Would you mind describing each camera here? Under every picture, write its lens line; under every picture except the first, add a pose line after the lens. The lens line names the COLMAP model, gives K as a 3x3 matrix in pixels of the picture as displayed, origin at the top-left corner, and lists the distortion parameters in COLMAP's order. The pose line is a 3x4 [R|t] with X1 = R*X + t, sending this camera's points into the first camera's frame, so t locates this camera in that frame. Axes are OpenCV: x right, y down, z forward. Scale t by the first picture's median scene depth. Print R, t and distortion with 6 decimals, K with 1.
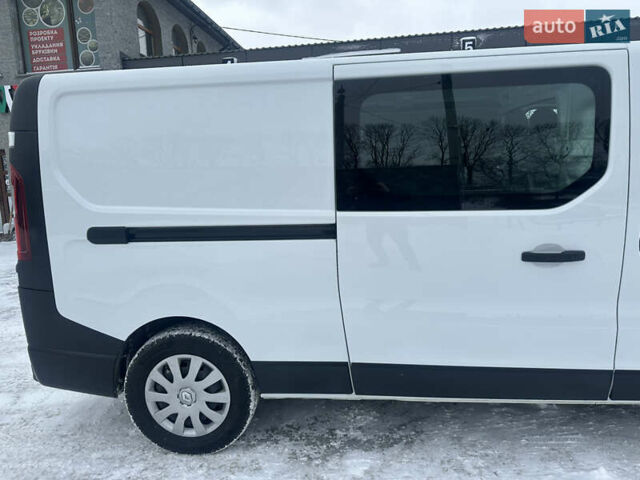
lens RADIAL K [[481.1, 0, 320.8], [0, 481.1, 239.3], [0, 0, 1]] dist [0.014718, -0.031125]
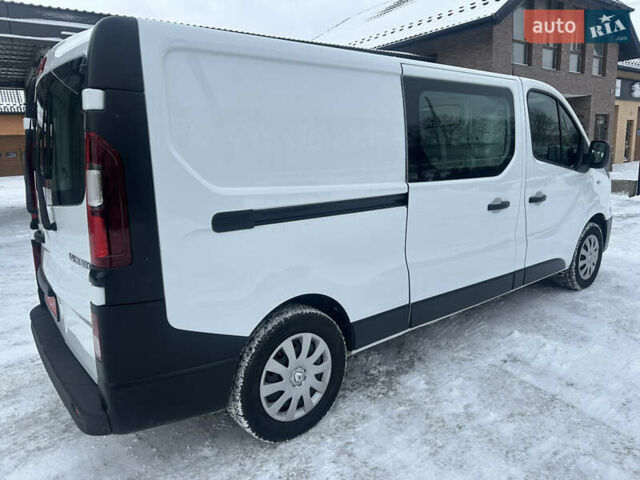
lens RADIAL K [[481.1, 0, 318.5], [0, 481.1, 240.1], [0, 0, 1]] dist [0.014718, -0.031125]
pose [[0.695784, -0.116349, 0.708765, -0.937368], [0.104919, 0.992672, 0.059958, -0.009066], [-0.710547, 0.032645, 0.702892, 0.269406]]
